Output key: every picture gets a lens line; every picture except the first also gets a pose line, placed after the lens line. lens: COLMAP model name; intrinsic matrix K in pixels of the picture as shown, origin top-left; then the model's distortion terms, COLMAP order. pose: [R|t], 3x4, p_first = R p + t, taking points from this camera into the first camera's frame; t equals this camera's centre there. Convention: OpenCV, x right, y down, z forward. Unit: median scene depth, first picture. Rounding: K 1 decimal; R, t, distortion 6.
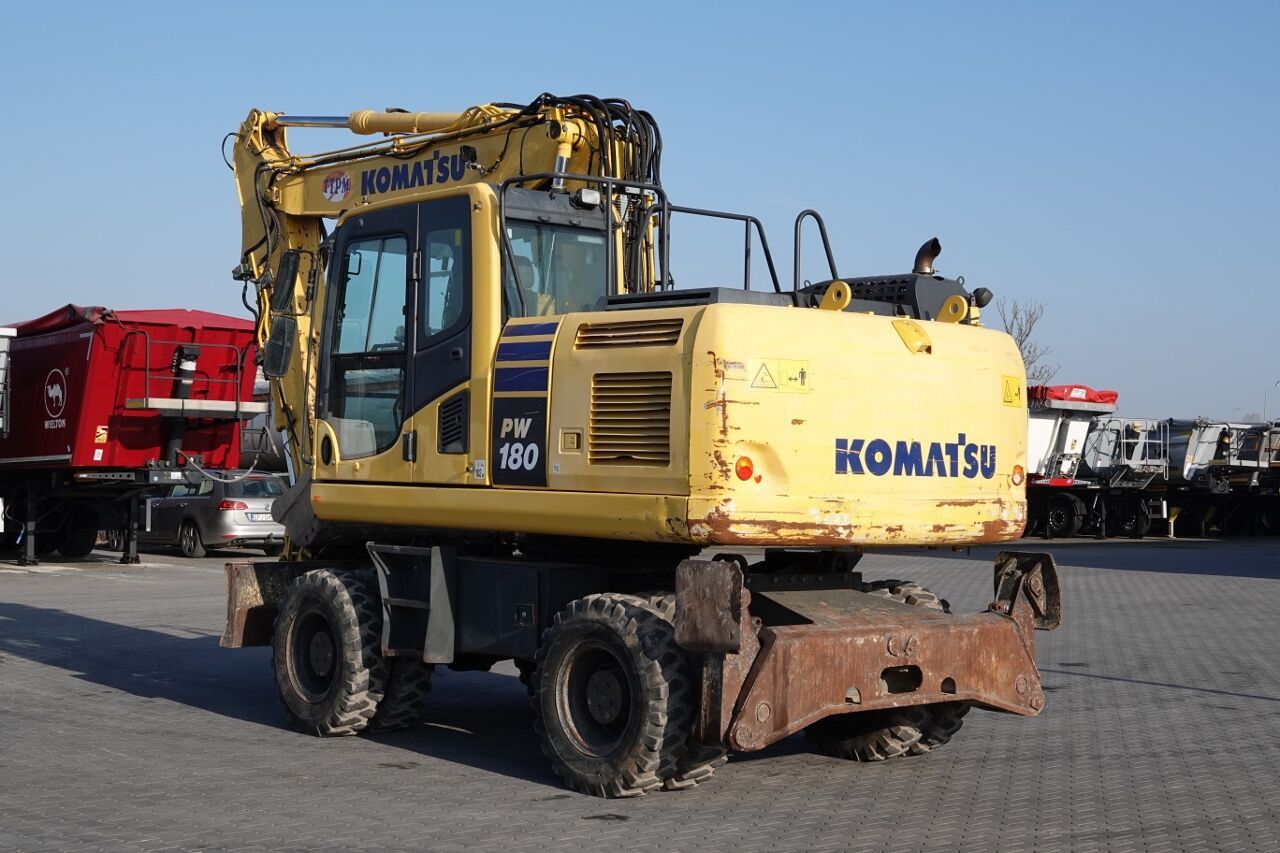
lens RADIAL K [[2003.5, 0, 642.8], [0, 2003.5, 425.3], [0, 0, 1]] dist [0.024503, 0.021741]
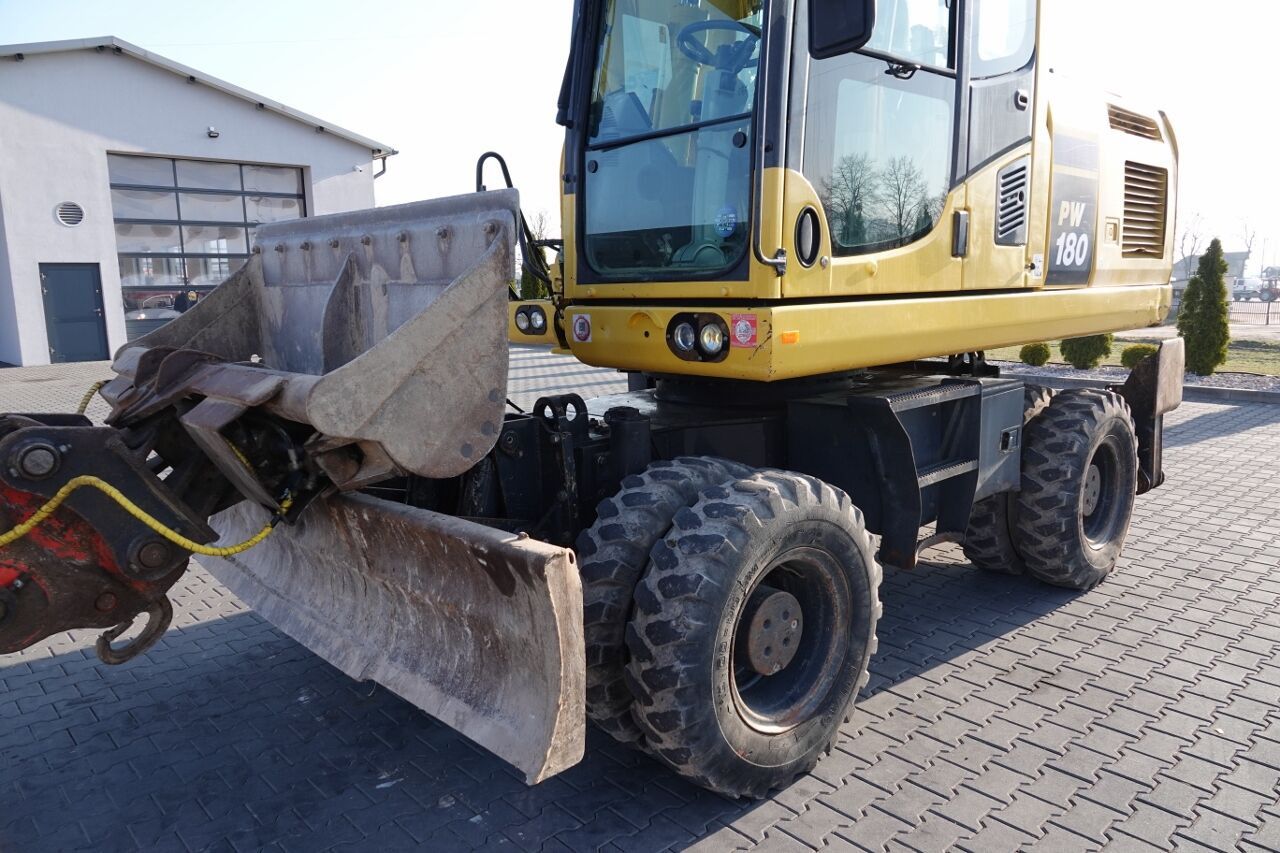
lens RADIAL K [[899.9, 0, 652.6], [0, 899.9, 422.8], [0, 0, 1]] dist [0.005843, 0.003333]
pose [[0.007720, -0.178164, 0.983971, -0.431270], [-0.002570, 0.983993, 0.178188, 0.019769], [-0.999967, -0.003904, 0.007139, 1.150127]]
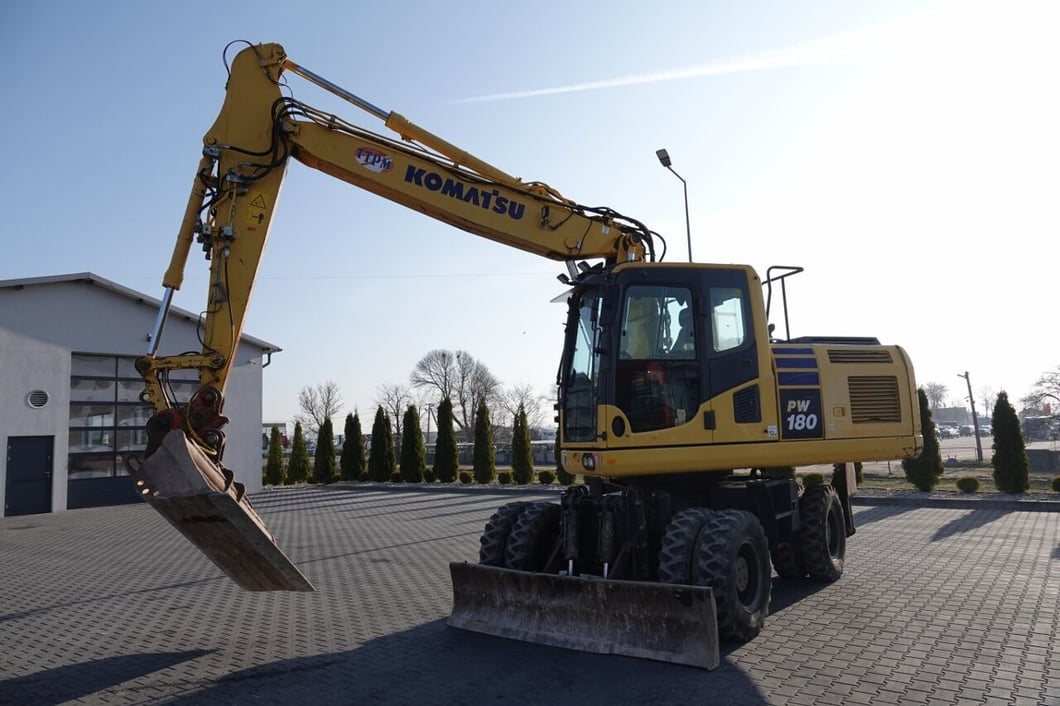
lens RADIAL K [[755.5, 0, 530.0], [0, 755.5, 353.0], [0, 0, 1]] dist [0.011819, 0.002215]
pose [[-0.164043, 0.090329, 0.982309, -0.733054], [0.014202, 0.995912, -0.089208, 0.010388], [-0.986351, -0.000683, -0.164655, 1.368030]]
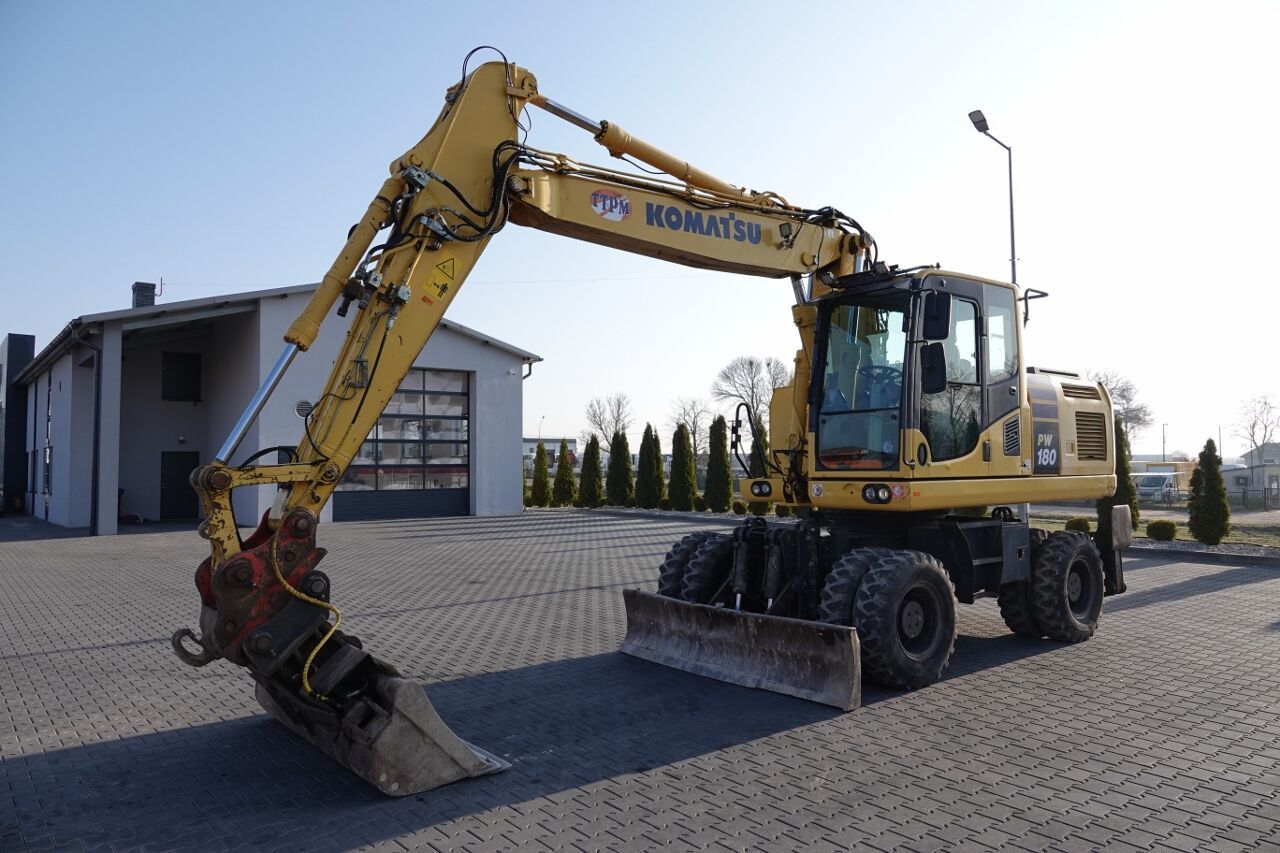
lens RADIAL K [[912.3, 0, 640.0], [0, 912.3, 426.5], [0, 0, 1]] dist [0.011819, 0.002215]
pose [[0.084332, 0.016528, 0.996301, -0.832962], [-0.011474, 0.999812, -0.015615, 0.006079], [-0.996372, -0.010115, 0.084506, 1.252385]]
